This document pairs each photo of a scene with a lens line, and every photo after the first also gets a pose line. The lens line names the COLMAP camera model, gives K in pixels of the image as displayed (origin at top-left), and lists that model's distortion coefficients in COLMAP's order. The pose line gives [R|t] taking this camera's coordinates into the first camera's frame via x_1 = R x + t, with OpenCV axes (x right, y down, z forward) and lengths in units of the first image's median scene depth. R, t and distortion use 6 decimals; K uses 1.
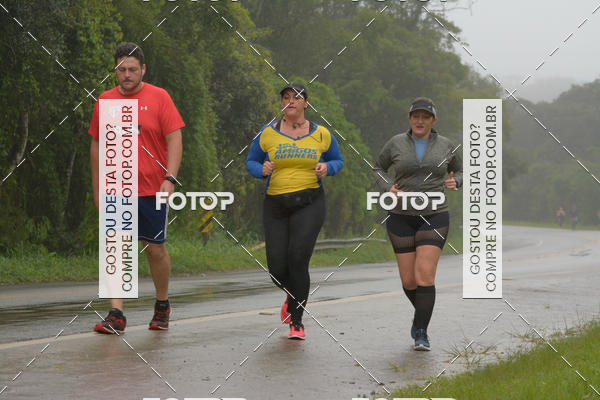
lens RADIAL K [[4076.0, 0, 299.3], [0, 4076.0, 198.9], [0, 0, 1]] dist [1.702538, 0.827320]
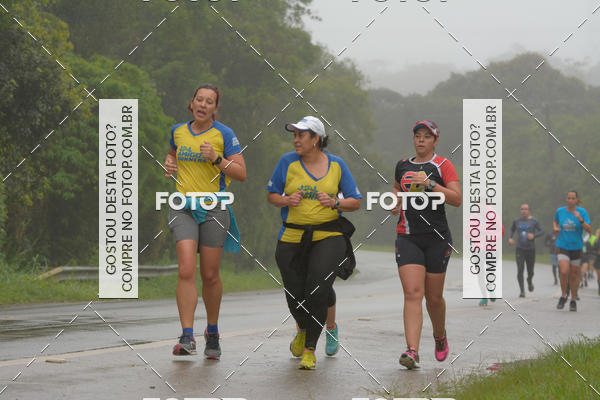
lens RADIAL K [[4076.0, 0, 299.3], [0, 4076.0, 198.9], [0, 0, 1]] dist [1.702538, 0.827320]
pose [[0.998135, 0.015869, 0.058943, -0.008421], [-0.015061, 0.999787, -0.014134, 0.007752], [-0.059154, 0.013220, 0.998161, 0.220146]]
